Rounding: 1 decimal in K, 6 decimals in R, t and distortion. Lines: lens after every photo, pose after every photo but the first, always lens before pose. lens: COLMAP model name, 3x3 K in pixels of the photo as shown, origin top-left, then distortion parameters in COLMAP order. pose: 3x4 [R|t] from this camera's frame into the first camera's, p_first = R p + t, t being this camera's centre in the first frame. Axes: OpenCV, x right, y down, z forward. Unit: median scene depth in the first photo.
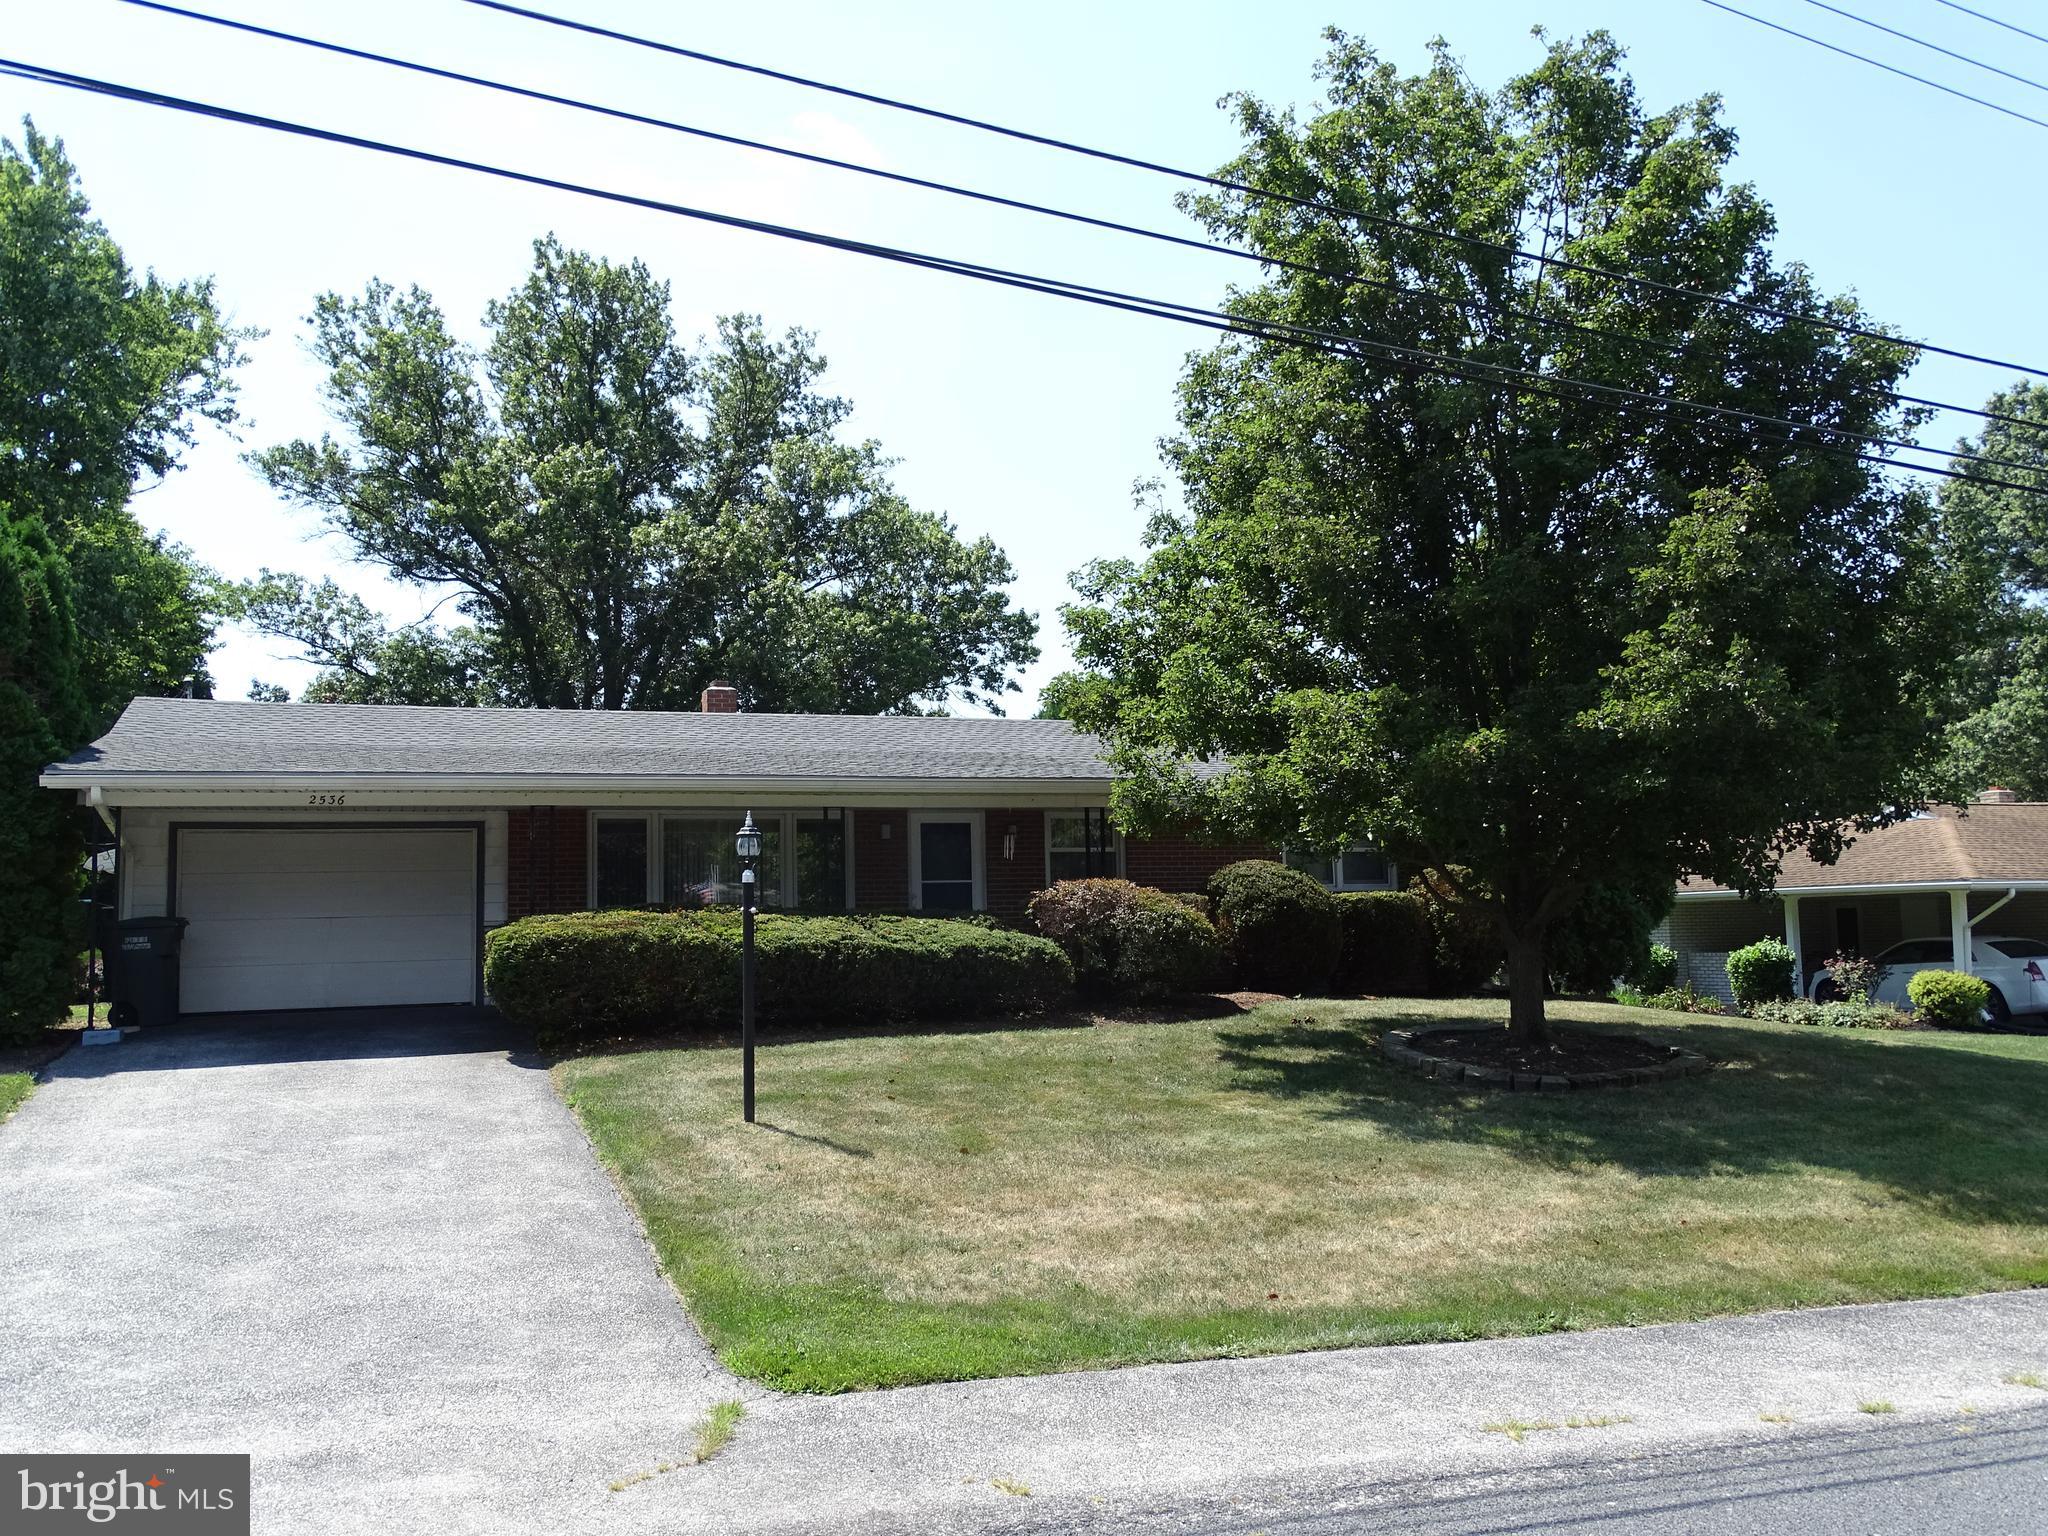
lens RADIAL K [[1759.8, 0, 1023.1], [0, 1759.8, 755.6], [0, 0, 1]] dist [0.005088, 0.010096]
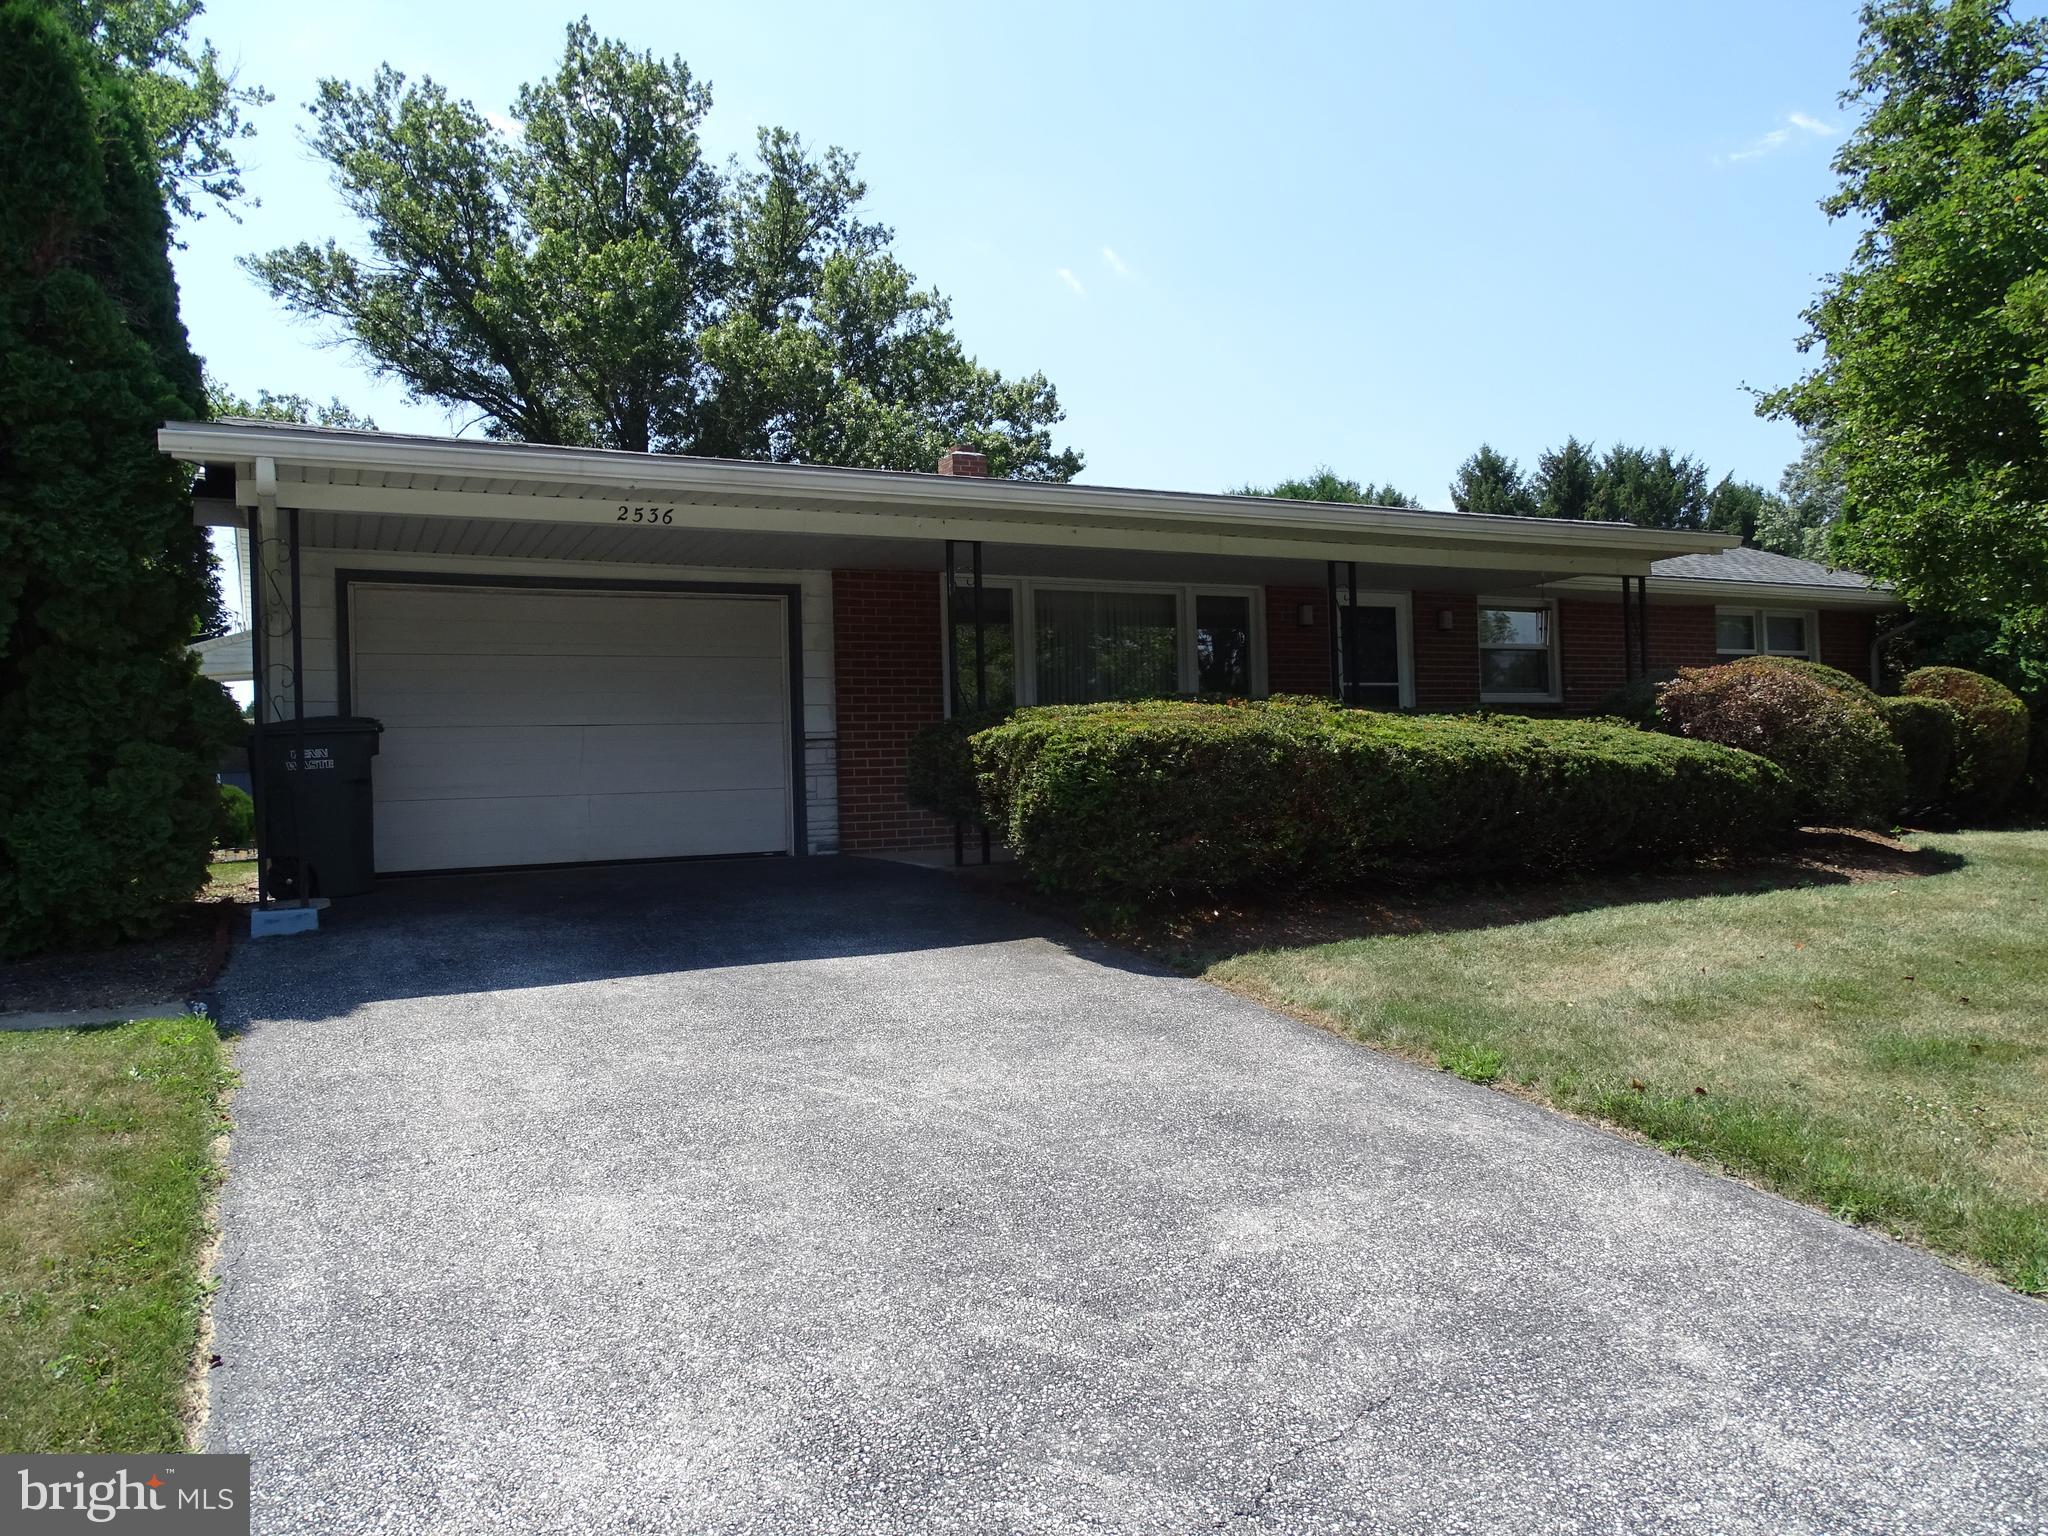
lens RADIAL K [[1453.0, 0, 1032.5], [0, 1453.0, 764.7], [0, 0, 1]] dist [-0.007321, 0.003724]
pose [[0.993689, -0.004678, 0.112076, -0.324883], [-0.005227, 0.996114, 0.087920, 0.065643], [-0.112051, -0.087951, 0.989803, 0.502196]]
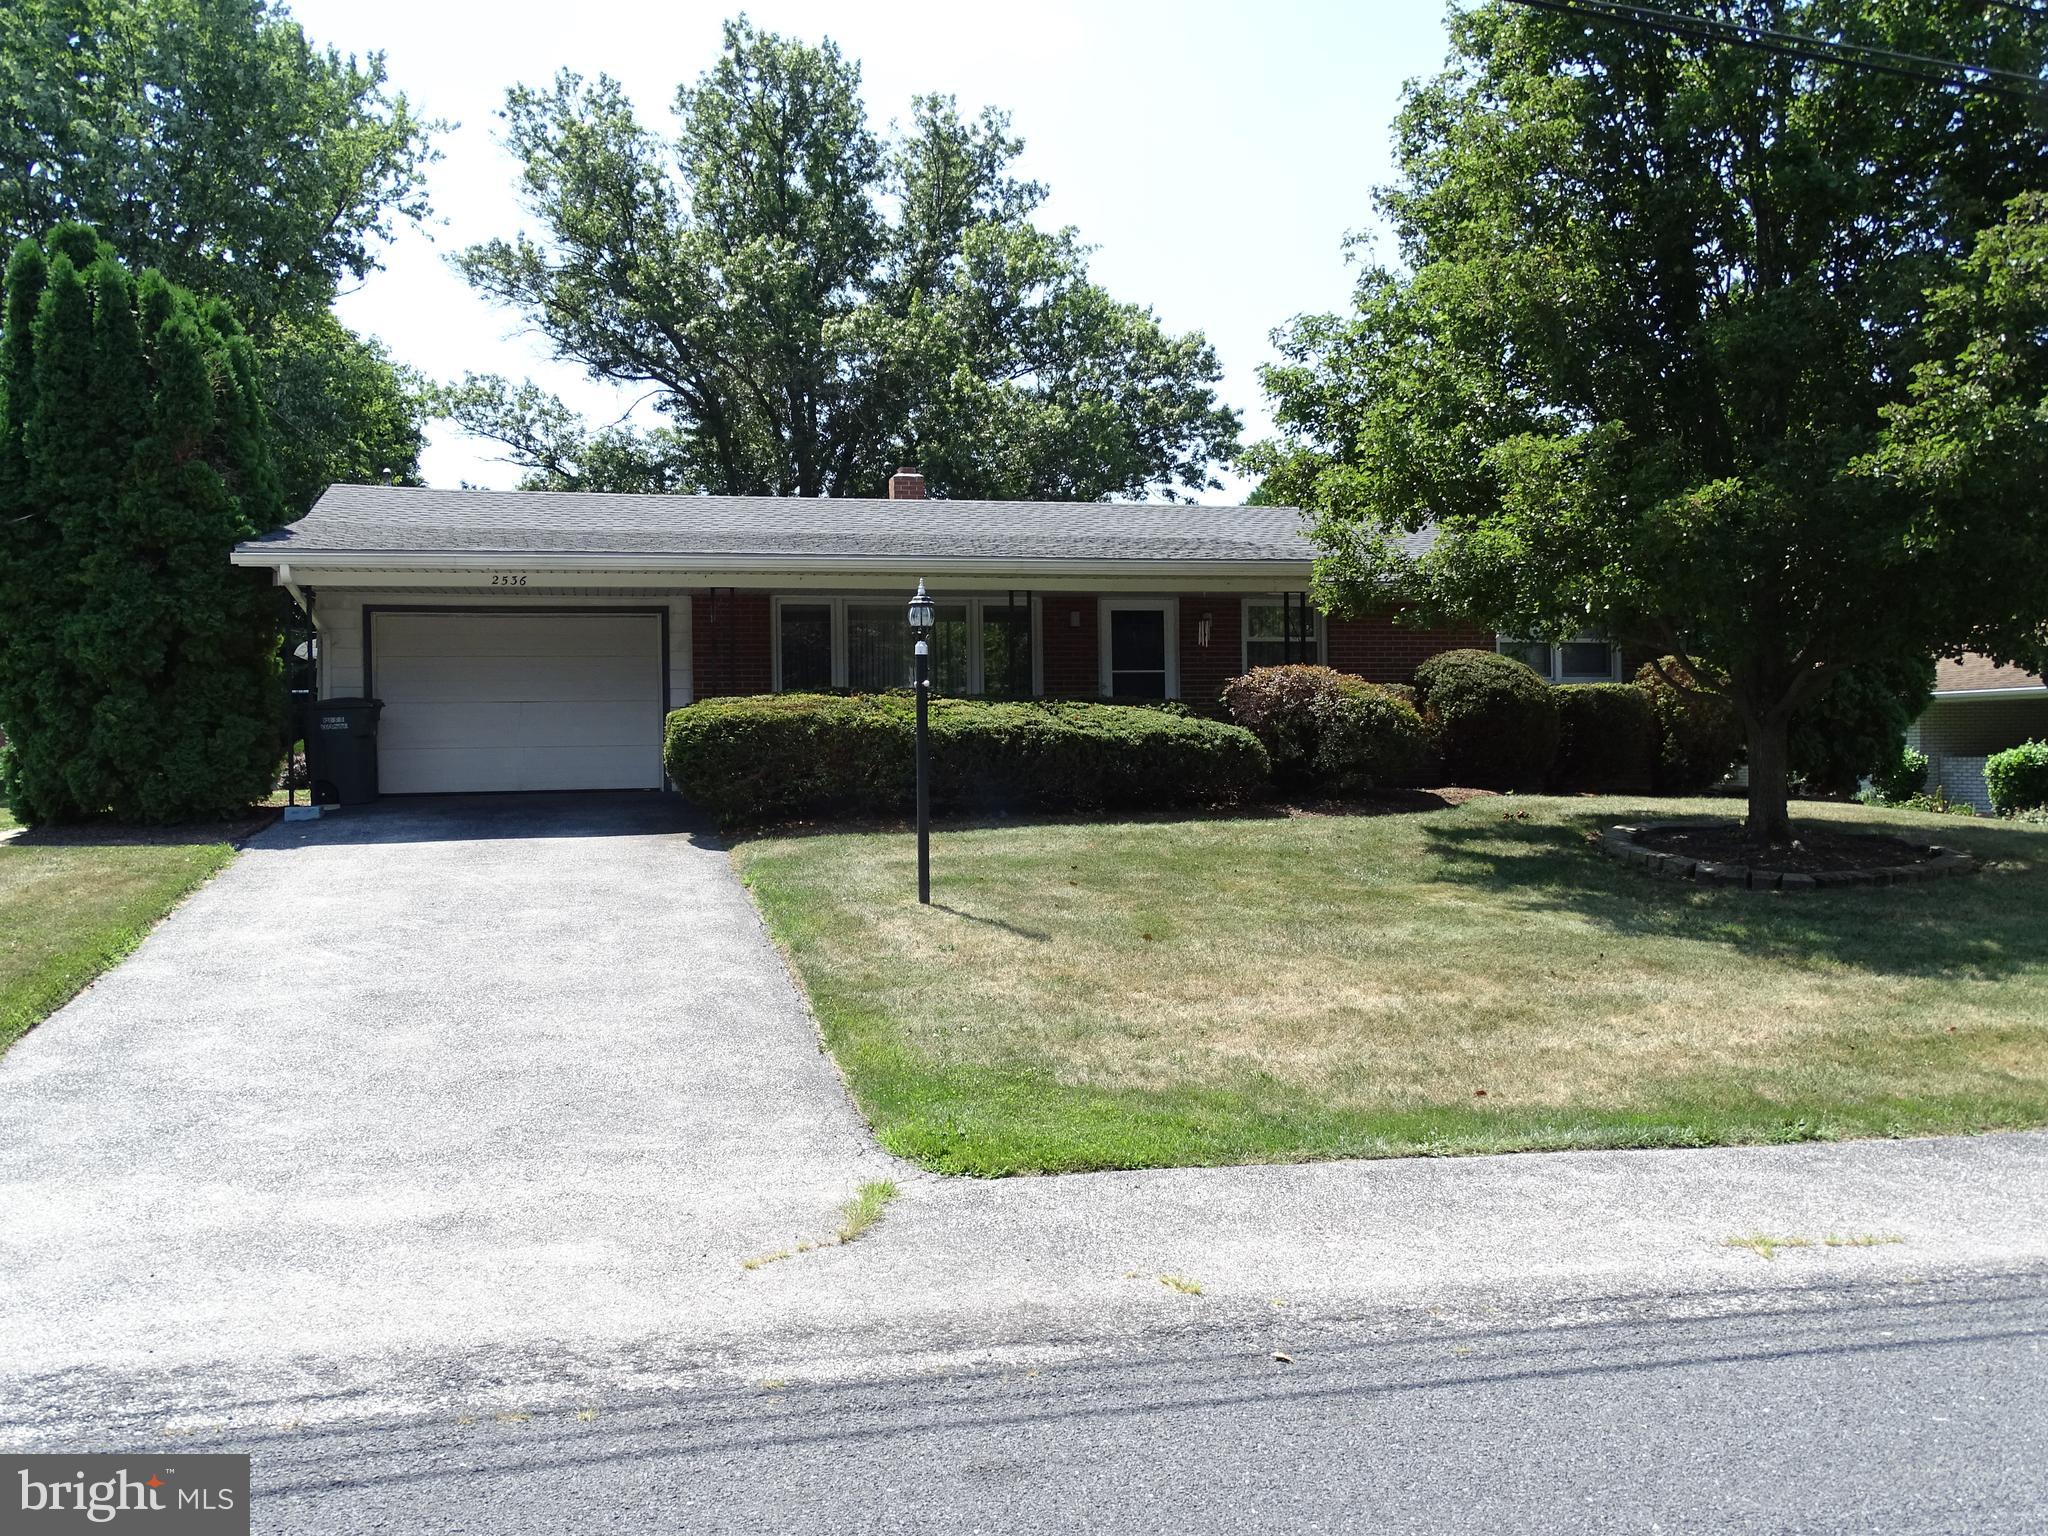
lens RADIAL K [[1757.7, 0, 1024.0], [0, 1757.7, 768.0], [0, 0, 1]] dist [-0.001528, 0.006240]
pose [[0.993557, 0.011225, -0.112778, 0.004135], [0.001636, 0.993559, 0.113307, 0.018618], [0.113324, -0.112762, 0.987139, 0.048520]]
